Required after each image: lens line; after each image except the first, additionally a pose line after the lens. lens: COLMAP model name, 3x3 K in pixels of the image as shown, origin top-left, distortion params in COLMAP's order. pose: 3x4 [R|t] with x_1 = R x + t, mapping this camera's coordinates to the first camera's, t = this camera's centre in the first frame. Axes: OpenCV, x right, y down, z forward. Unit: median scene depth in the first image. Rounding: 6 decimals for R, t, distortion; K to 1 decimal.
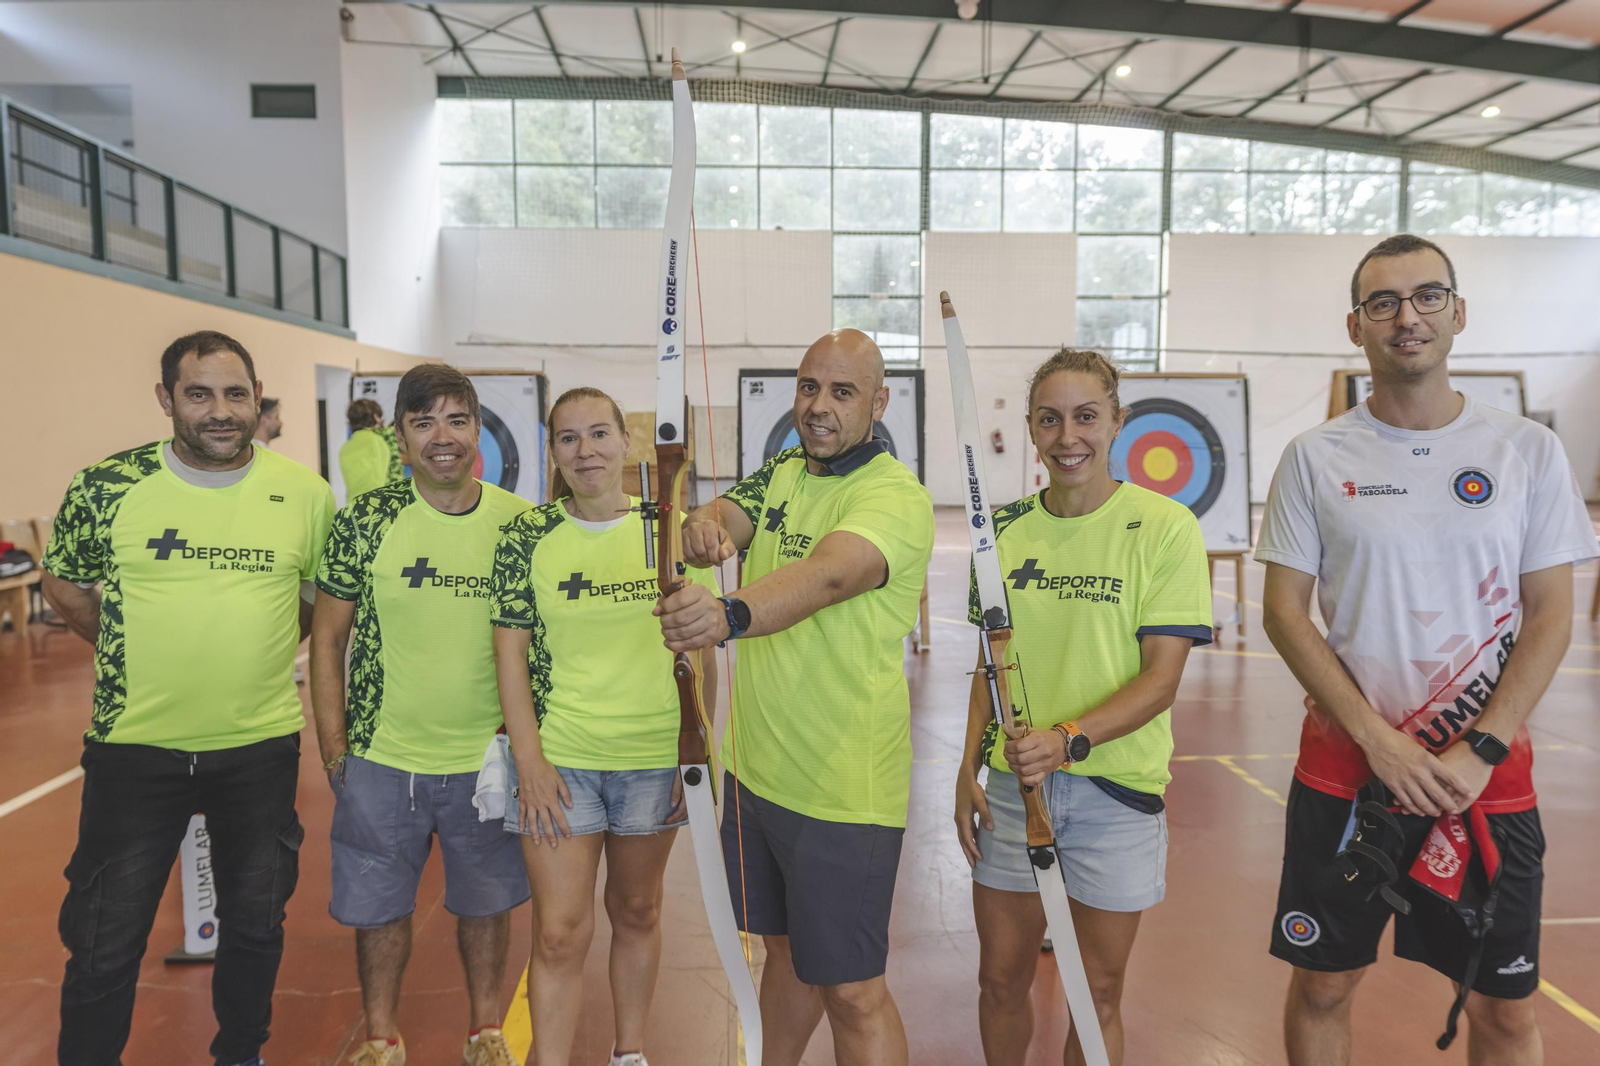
lens RADIAL K [[1273.7, 0, 800.0], [0, 1273.7, 533.0], [0, 0, 1]] dist [0.047238, -0.008442]
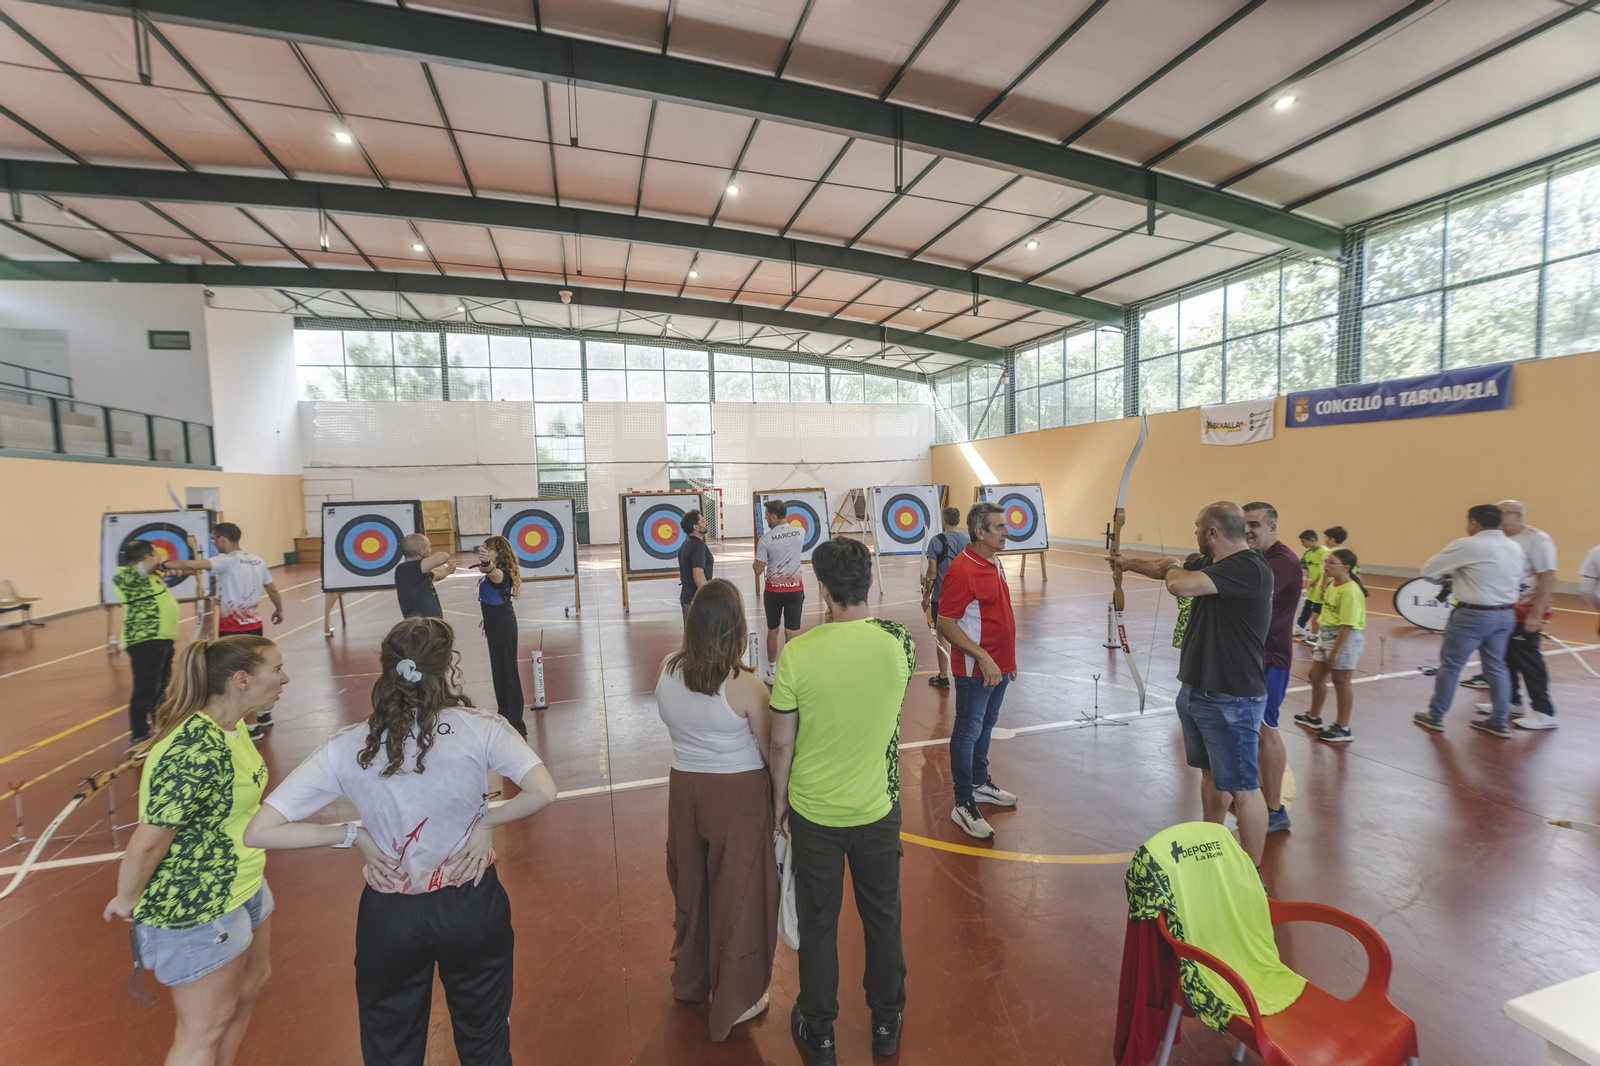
lens RADIAL K [[726.3, 0, 800.0], [0, 726.3, 533.0], [0, 0, 1]] dist [-0.001678, -0.000217]
pose [[0.973566, -0.044969, 0.223934, 0.164305], [0.049854, 0.998625, -0.016204, -0.007076], [-0.222897, 0.026940, 0.974470, -0.127053]]
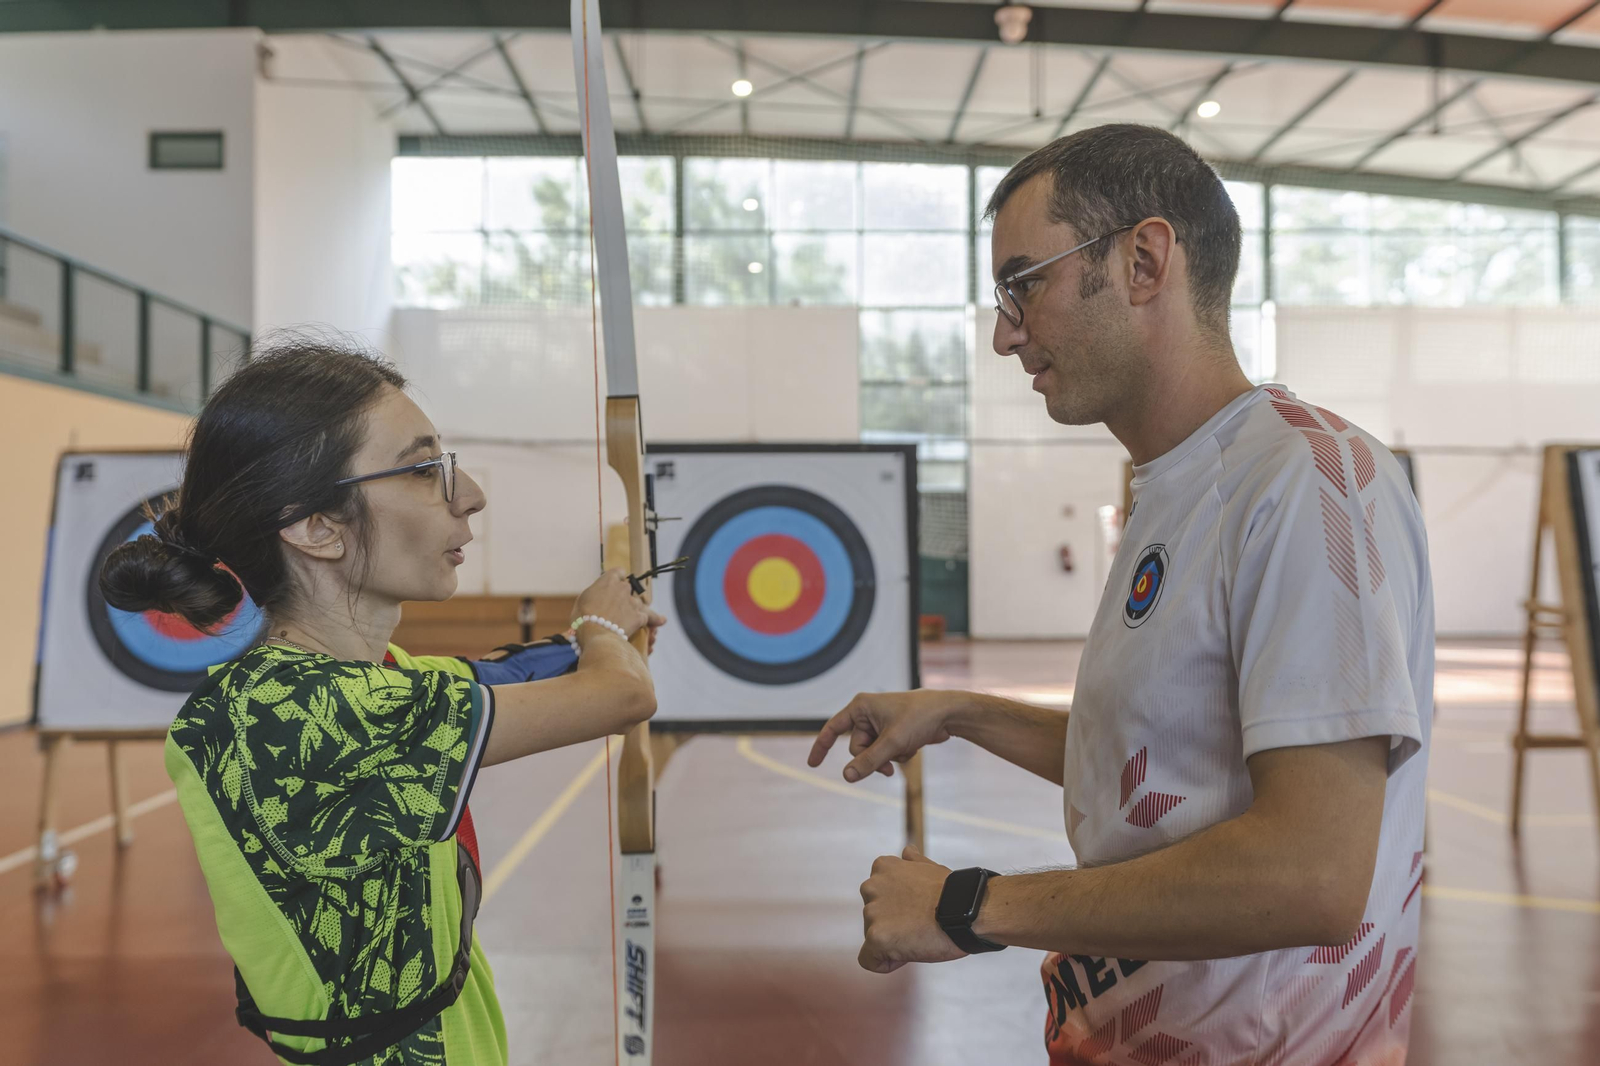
lens RADIAL K [[1418.2, 0, 800.0], [0, 1418.2, 533.0], [0, 0, 1]] dist [0.013371, 0.015949]
pose [[0.999139, -0.002865, -0.041395, 0.024263], [-0.001002, 0.995657, -0.093095, -0.004764], [0.041482, 0.093056, 0.994796, 0.099007]]
